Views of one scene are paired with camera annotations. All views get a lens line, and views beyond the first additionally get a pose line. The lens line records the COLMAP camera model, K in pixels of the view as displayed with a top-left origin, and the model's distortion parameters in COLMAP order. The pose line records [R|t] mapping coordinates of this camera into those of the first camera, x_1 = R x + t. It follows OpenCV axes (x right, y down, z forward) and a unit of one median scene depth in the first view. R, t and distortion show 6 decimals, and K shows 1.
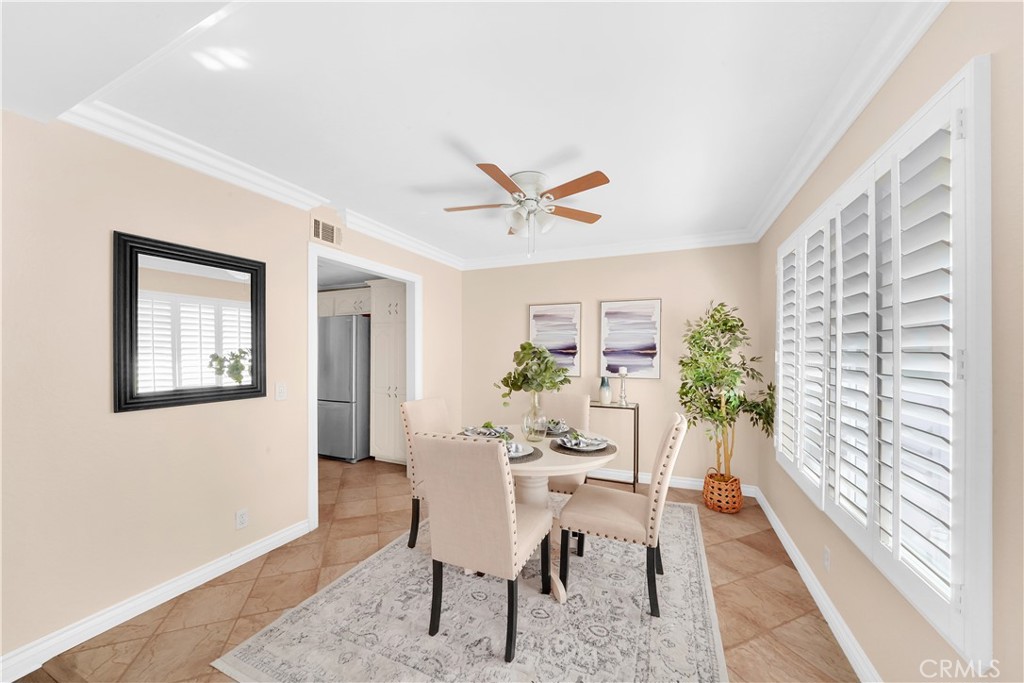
lens RADIAL K [[364.7, 0, 516.0], [0, 364.7, 354.7], [0, 0, 1]] dist [-0.015325, -0.000038]
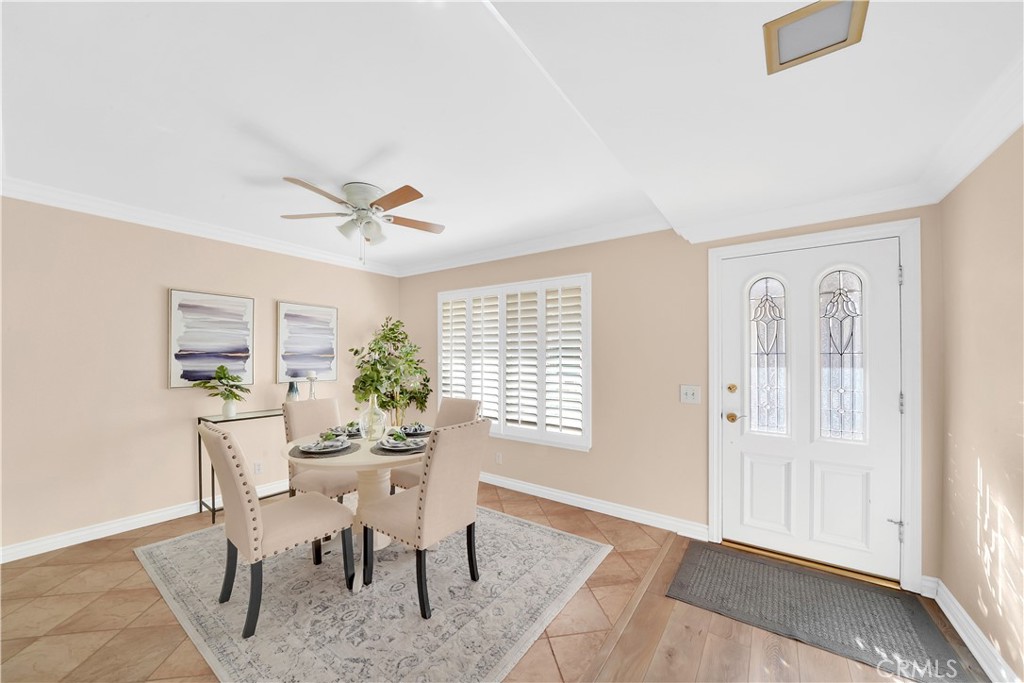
lens RADIAL K [[364.7, 0, 513.7], [0, 364.7, 351.6], [0, 0, 1]] dist [-0.015325, -0.000038]
pose [[0.214394, 0.011650, 0.976678, -0.531883], [0.001535, 0.999924, -0.012265, -0.005577], [-0.976746, 0.004129, 0.214360, 0.217188]]
